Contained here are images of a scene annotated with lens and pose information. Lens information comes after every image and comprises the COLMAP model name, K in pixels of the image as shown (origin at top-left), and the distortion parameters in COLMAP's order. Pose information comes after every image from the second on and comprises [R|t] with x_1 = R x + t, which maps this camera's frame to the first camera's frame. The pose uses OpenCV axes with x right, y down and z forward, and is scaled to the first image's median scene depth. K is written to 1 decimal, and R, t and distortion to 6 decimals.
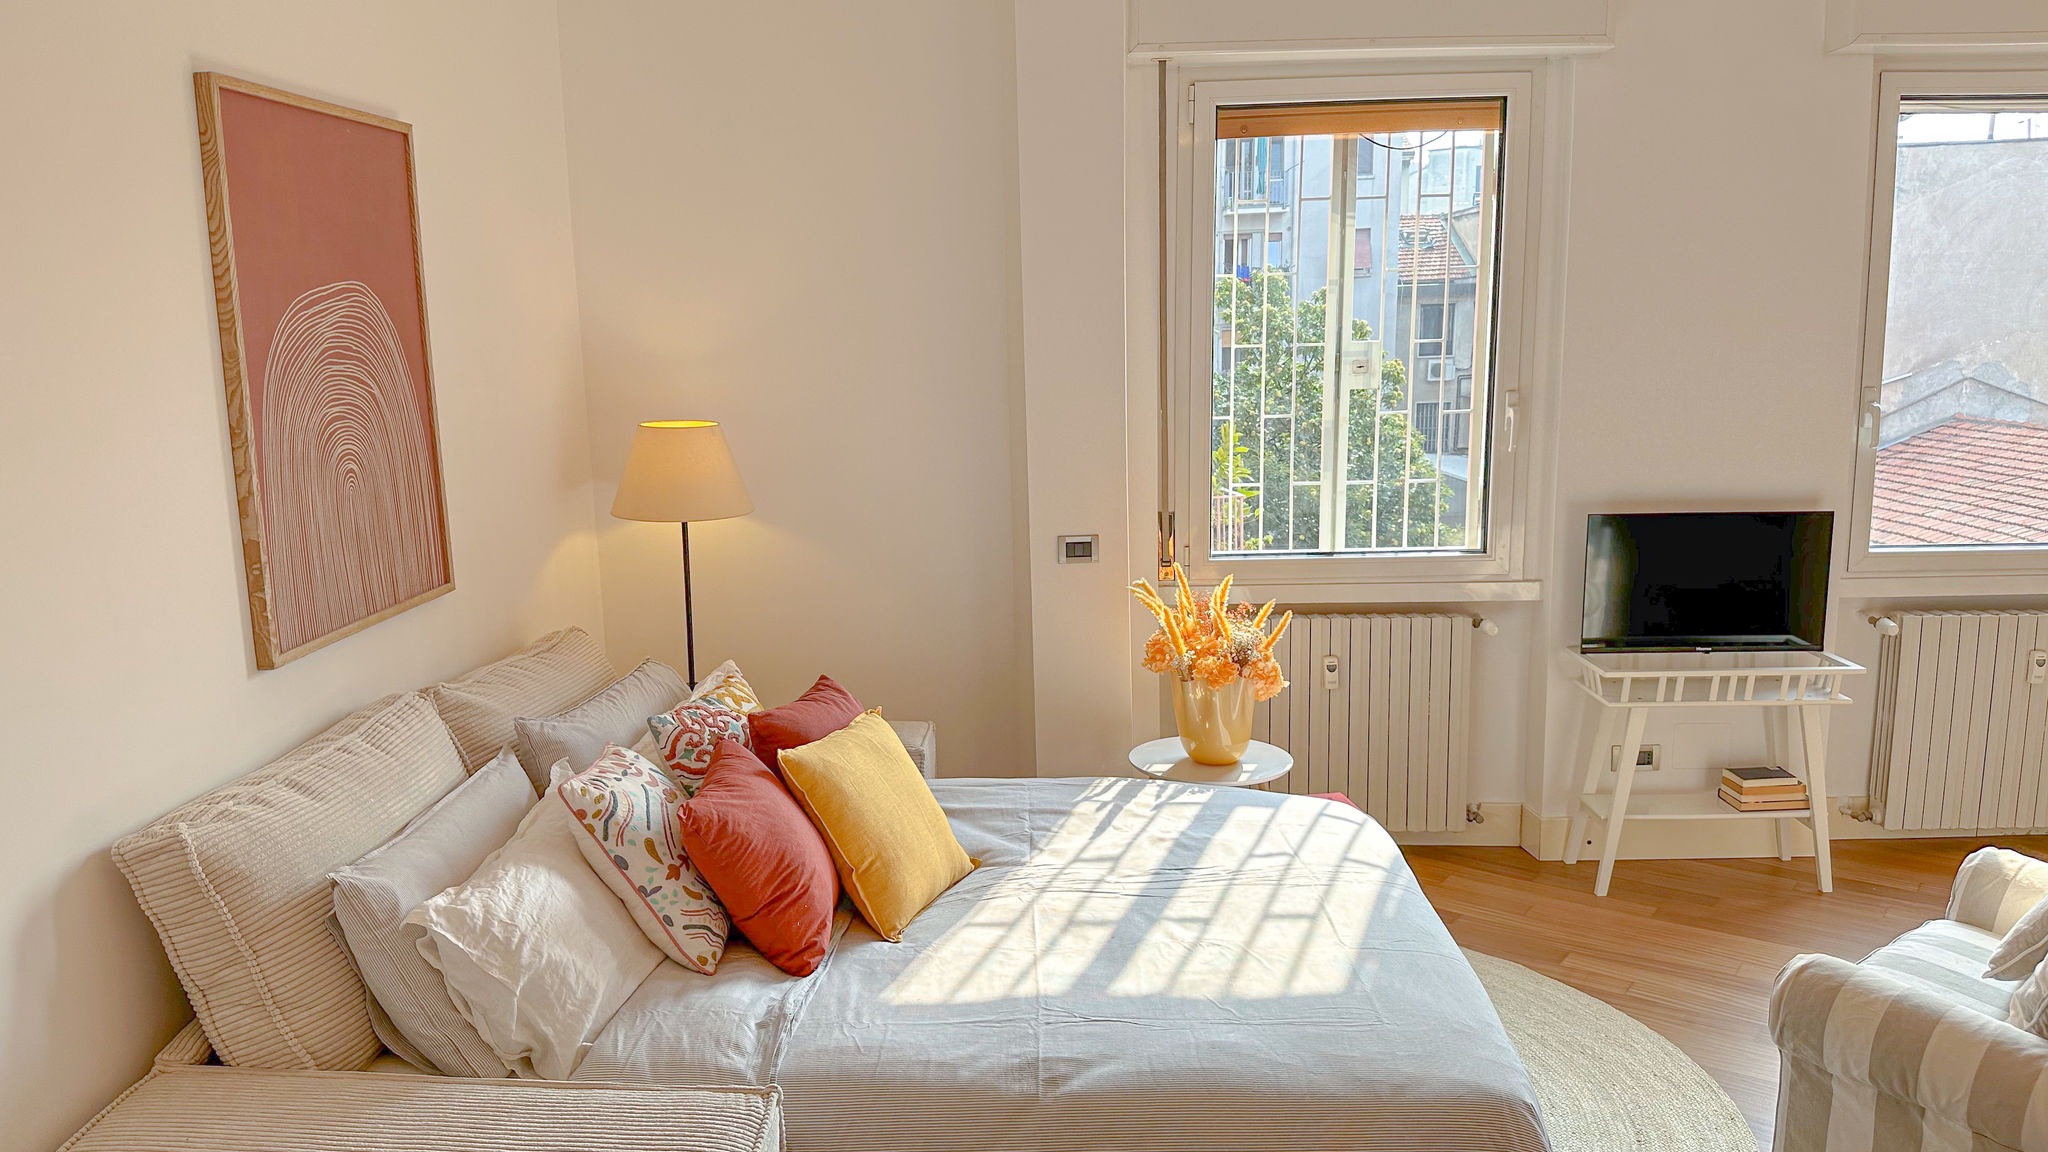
lens RADIAL K [[1447.4, 0, 1024.5], [0, 1447.4, 573.7], [0, 0, 1]] dist [0.231249, -0.484202]
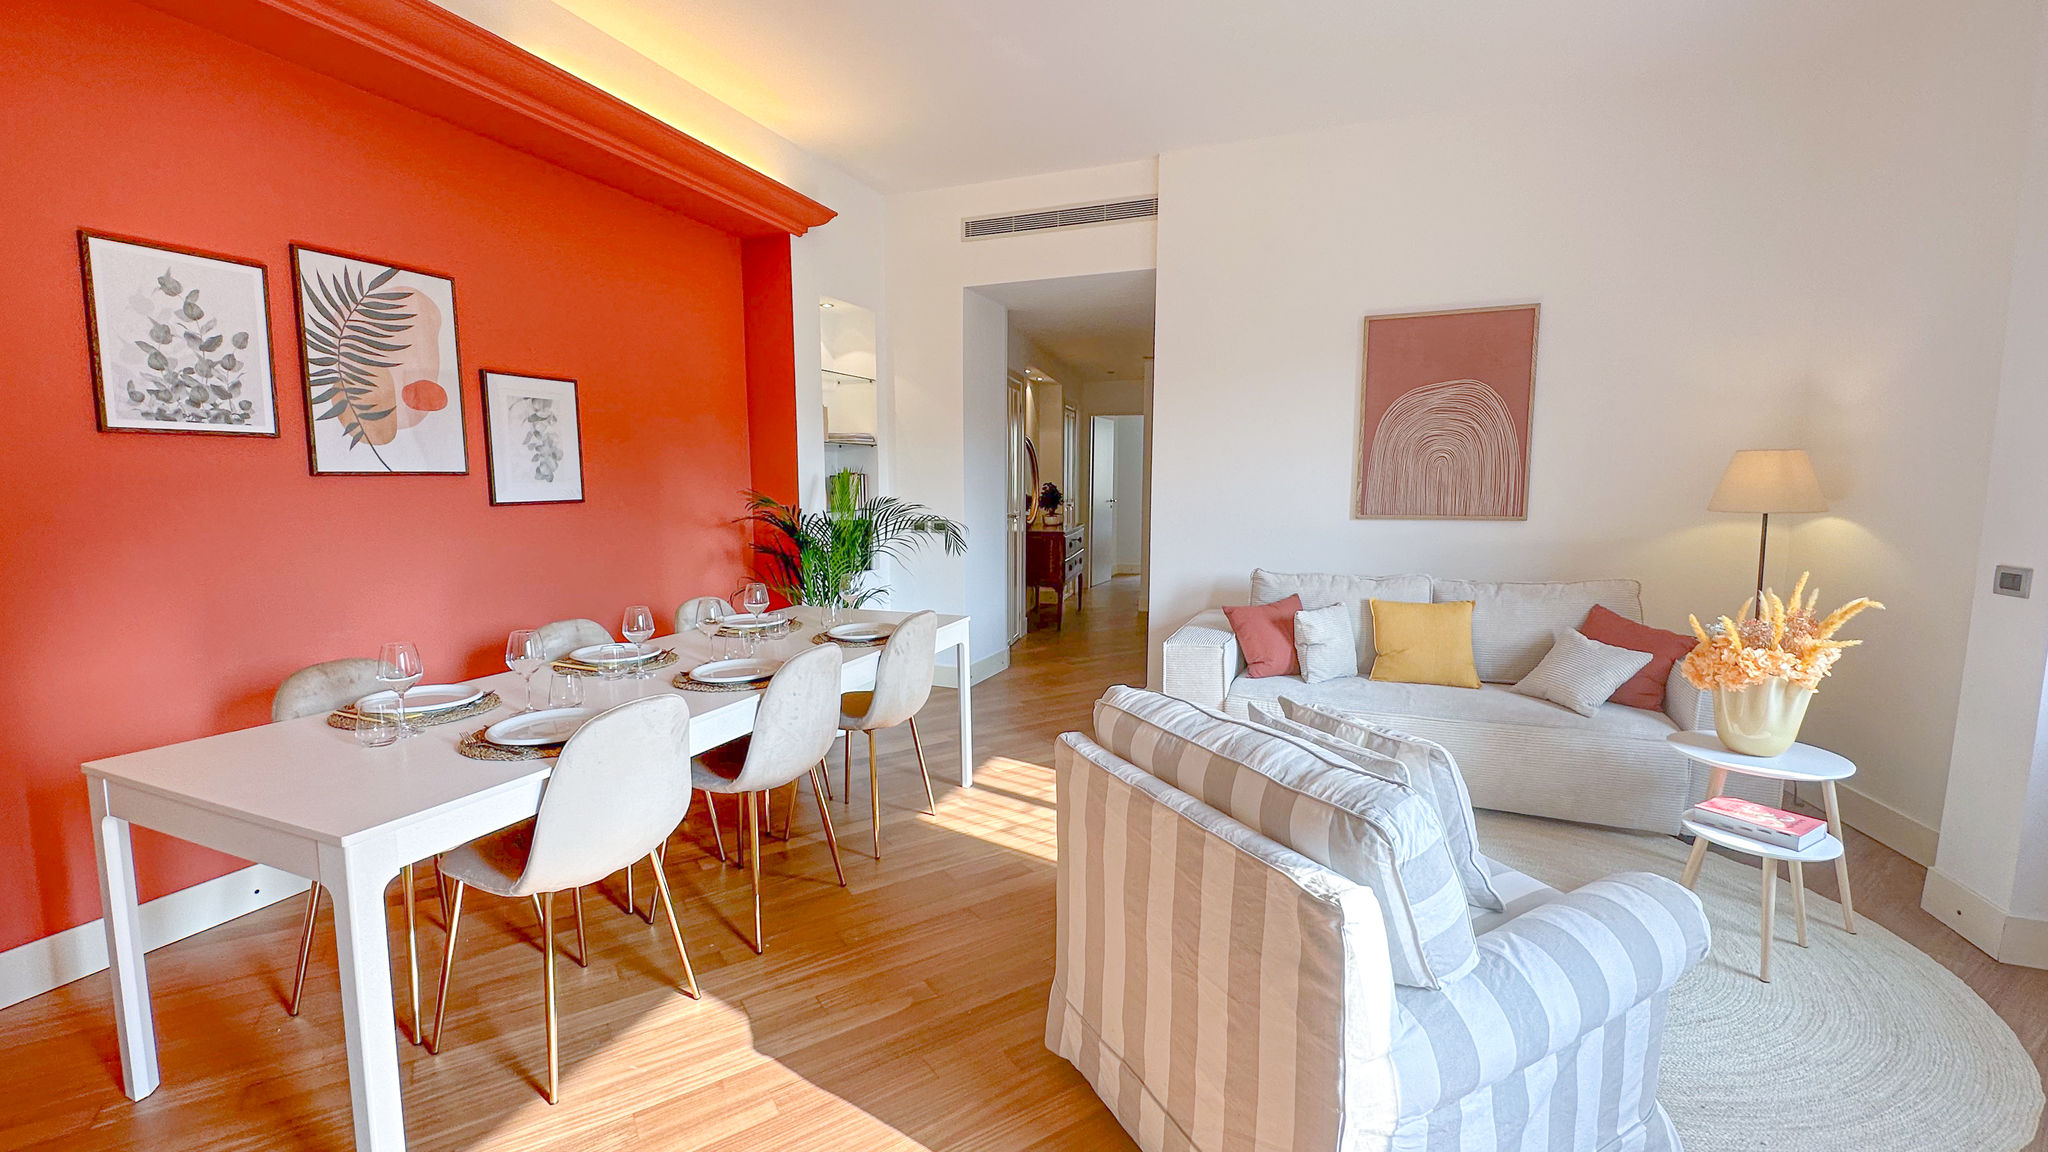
lens RADIAL K [[852.7, 0, 1024.0], [0, 852.7, 576.0], [0, 0, 1]] dist [0.014949, -0.015911]
pose [[-0.344507, 0.125179, -0.930401, 1.153960], [-0.154144, 0.970077, 0.187593, -0.036210], [0.926042, 0.208042, -0.314903, 0.844508]]
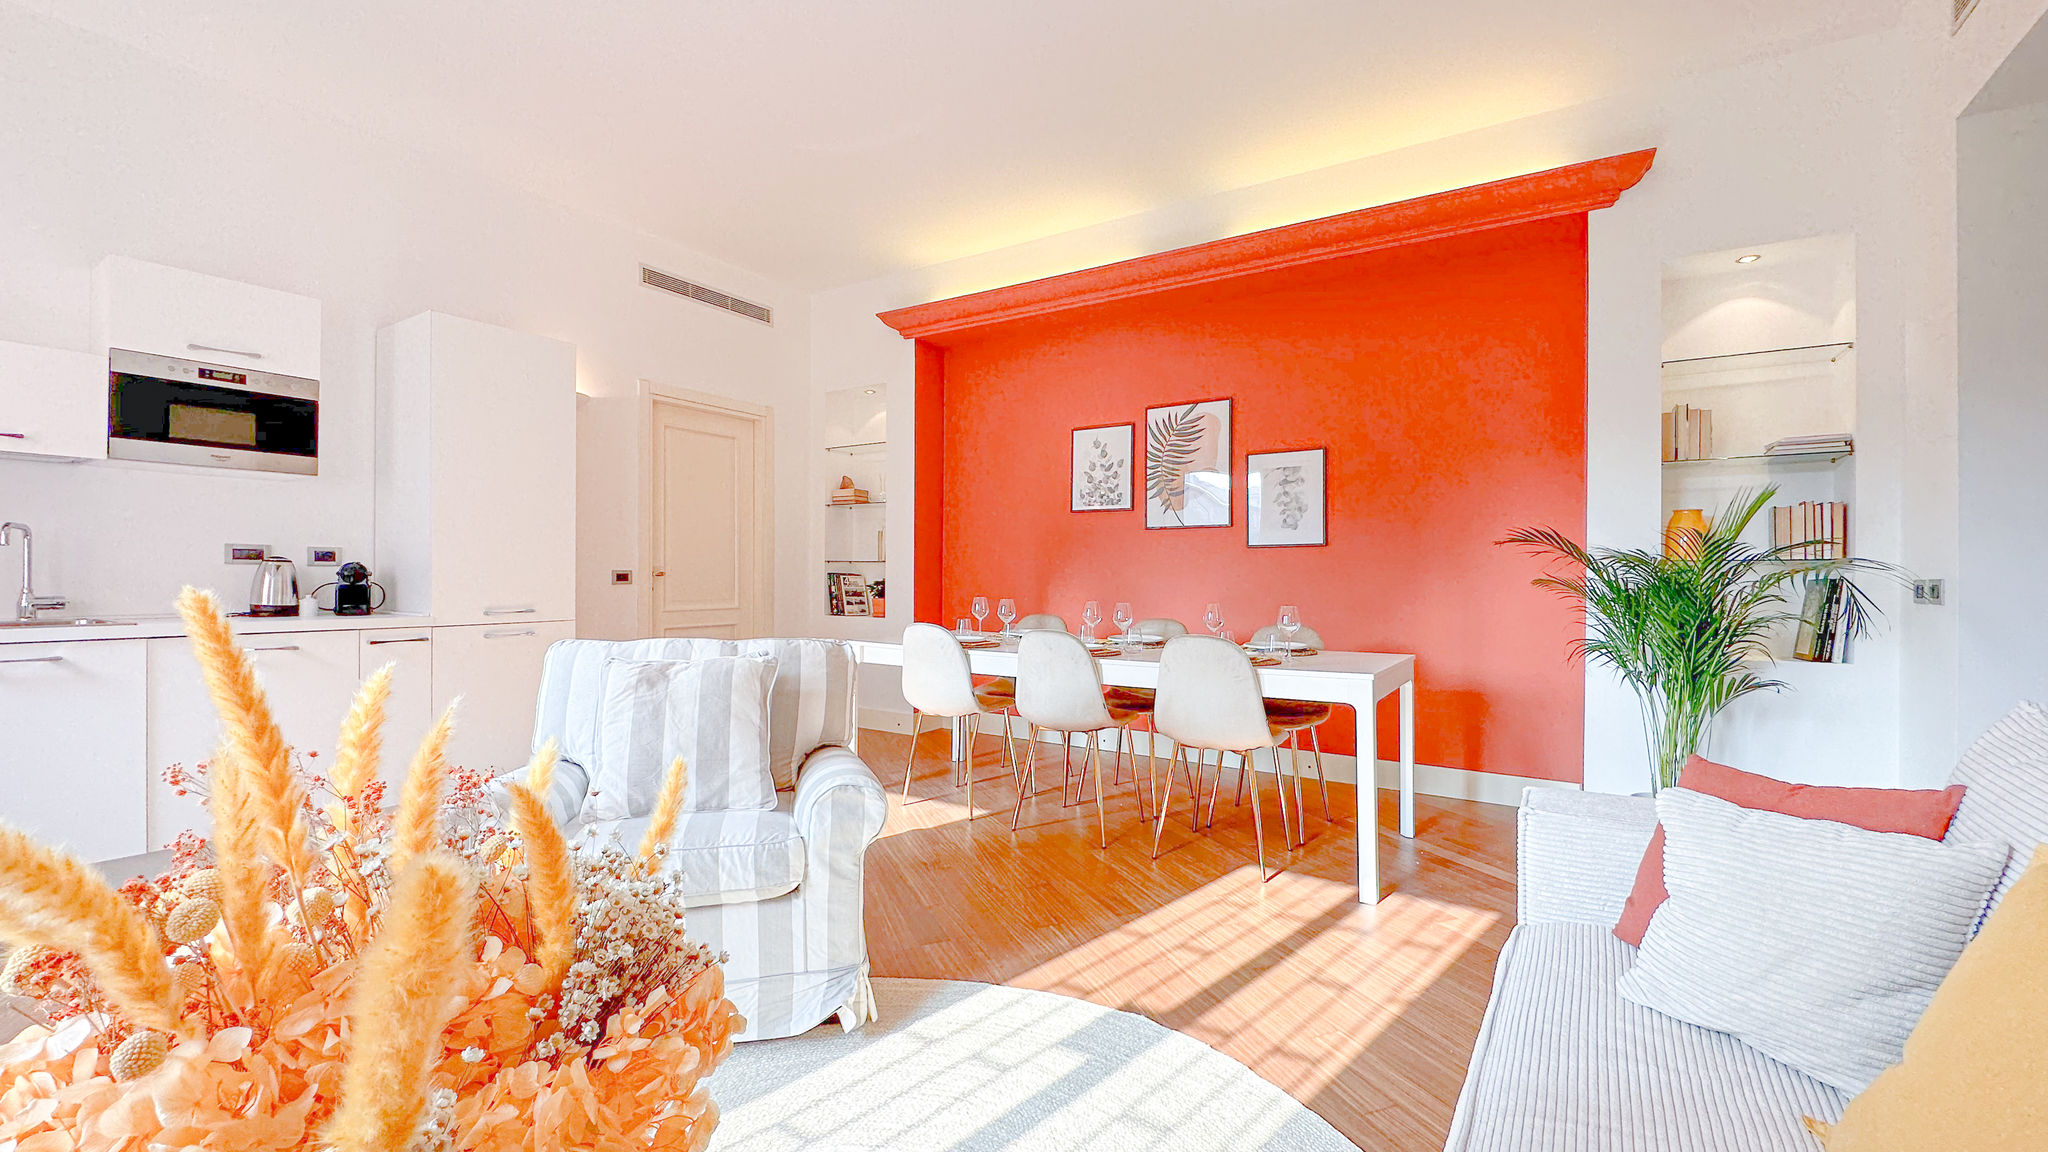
lens RADIAL K [[839.0, 0, 1021.4], [0, 839.0, 575.2], [0, 0, 1]] dist [0.018369, -0.014970]
pose [[-0.853013, 0.014162, 0.521697, -0.145778], [0.098497, 0.986036, 0.134284, -0.007464], [-0.512510, 0.165931, -0.842496, 1.377940]]
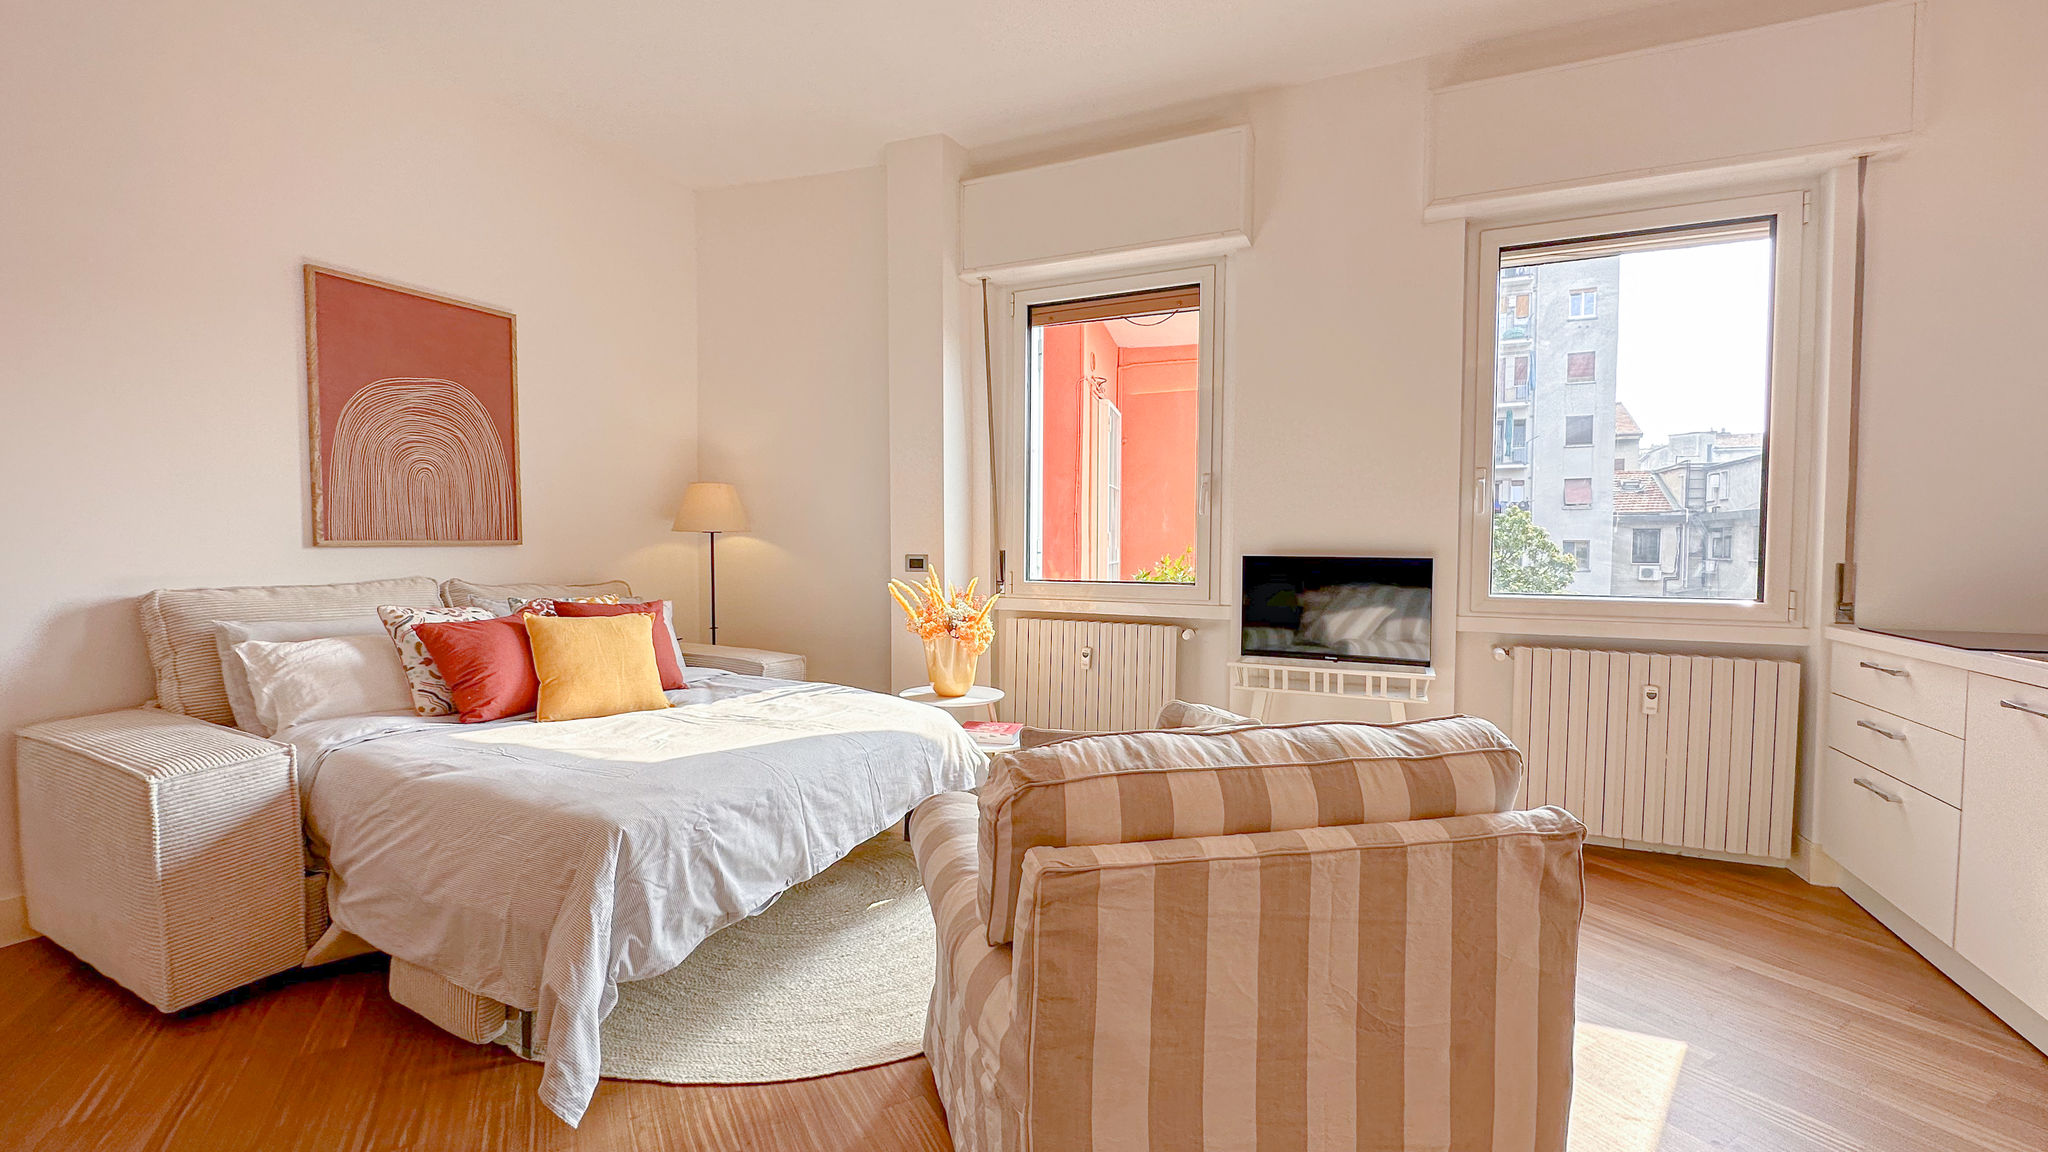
lens RADIAL K [[823.6, 0, 1024.0], [0, 823.6, 576.0], [0, 0, 1]] dist [0.018279, -0.015525]
pose [[0.915265, 0.038678, -0.400991, 0.769688], [-0.089308, 0.990094, -0.108345, 0.127963], [0.392828, 0.134977, 0.909652, 0.304607]]
